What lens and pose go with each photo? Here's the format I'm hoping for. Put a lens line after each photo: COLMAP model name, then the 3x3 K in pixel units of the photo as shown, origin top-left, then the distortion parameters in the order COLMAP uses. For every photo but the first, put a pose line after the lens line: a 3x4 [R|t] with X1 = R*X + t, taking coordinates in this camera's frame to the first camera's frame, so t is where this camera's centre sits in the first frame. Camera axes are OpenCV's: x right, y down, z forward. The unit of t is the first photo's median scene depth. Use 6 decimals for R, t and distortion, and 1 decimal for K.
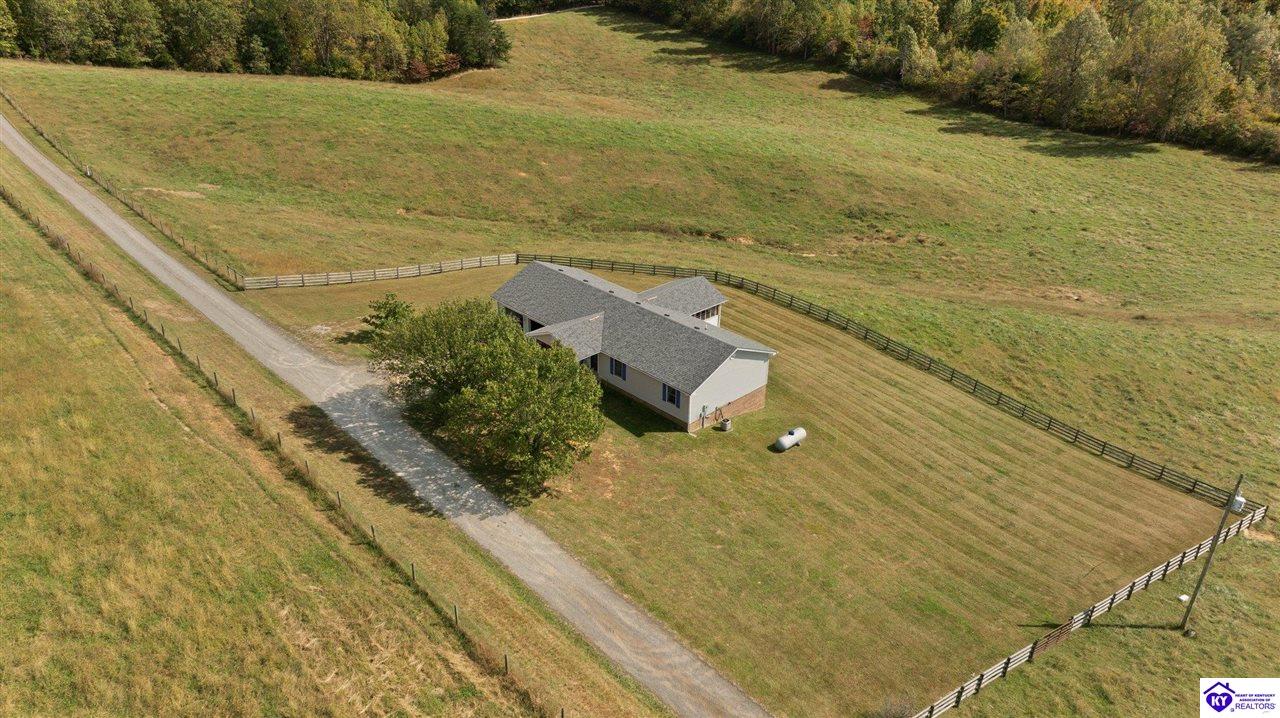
lens RADIAL K [[901.2, 0, 643.4], [0, 901.2, 350.3], [0, 0, 1]] dist [-0.023245, 0.009159]
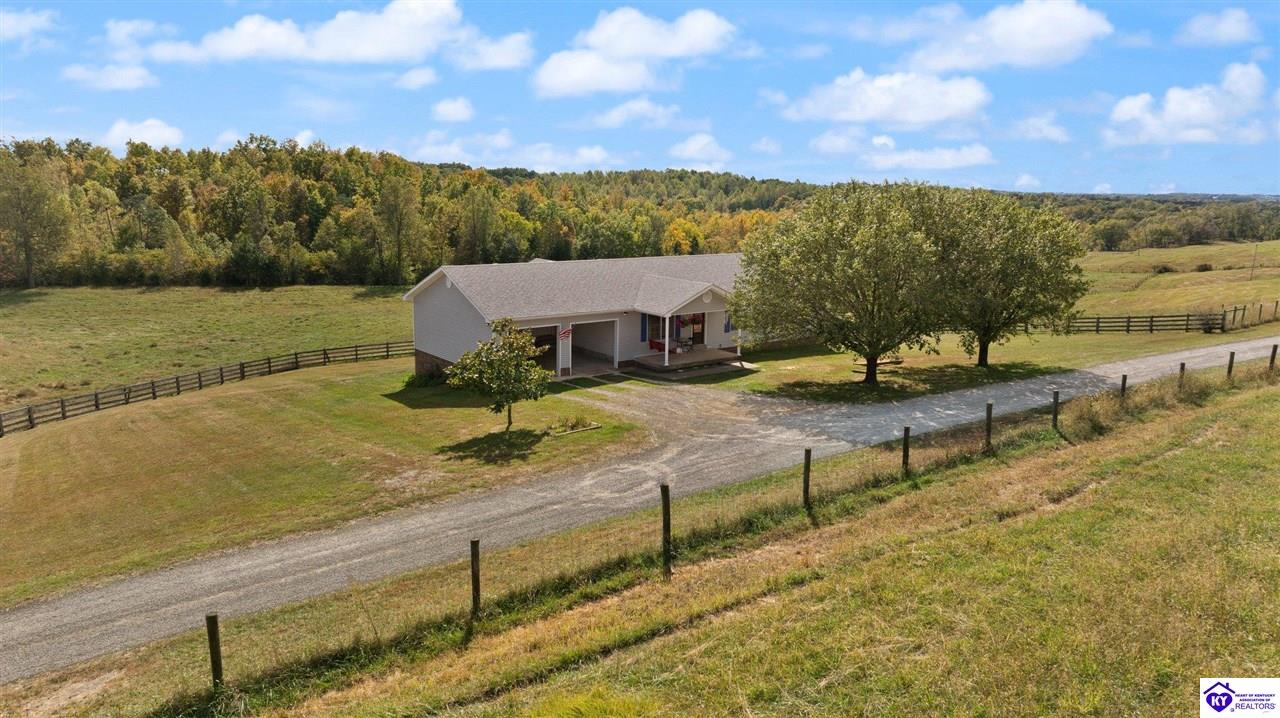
lens RADIAL K [[903.0, 0, 664.1], [0, 903.0, 358.7], [0, 0, 1]] dist [-0.095389, 0.081190]
pose [[0.087516, -0.199365, 0.976009, -0.252250], [0.423411, 0.894305, 0.144710, -0.027261], [-0.901701, 0.400589, 0.162680, 0.313433]]
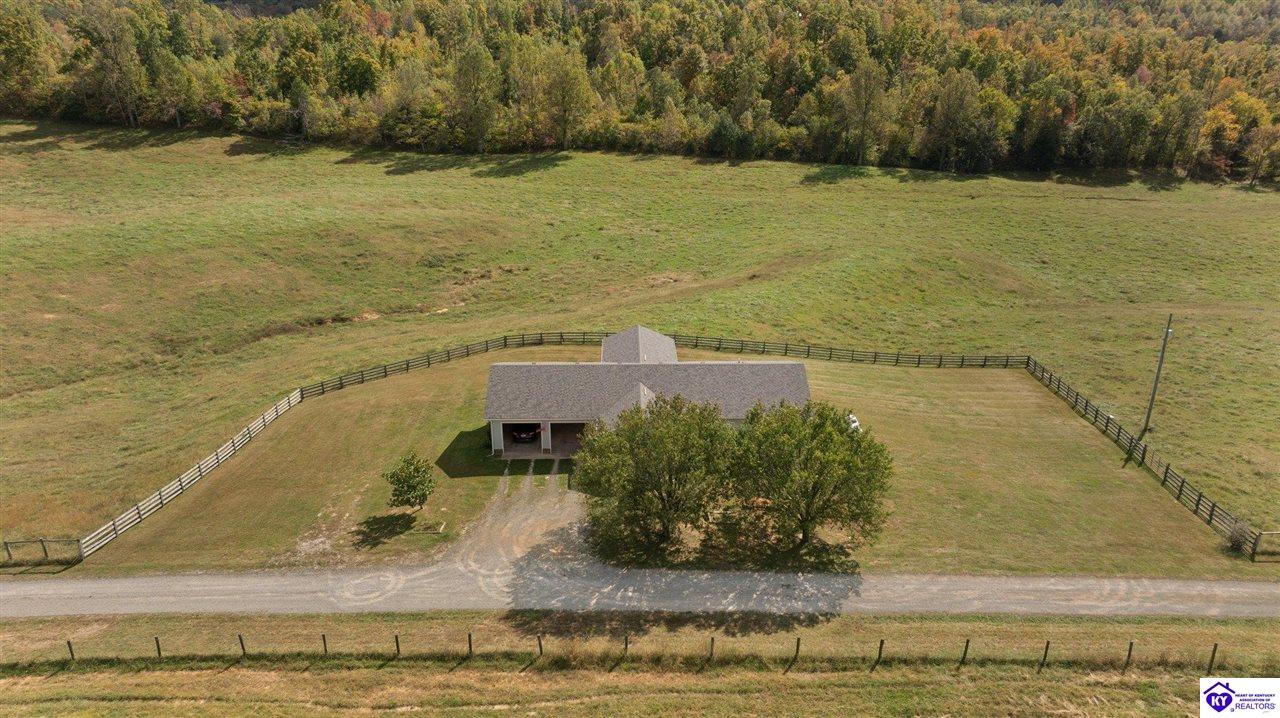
lens RADIAL K [[901.2, 0, 643.4], [0, 901.2, 350.3], [0, 0, 1]] dist [-0.023245, 0.009159]
pose [[0.679215, -0.298073, 0.670685, -0.227816], [0.329034, 0.940506, 0.084770, -0.053037], [-0.656051, 0.163101, 0.736882, 0.106288]]
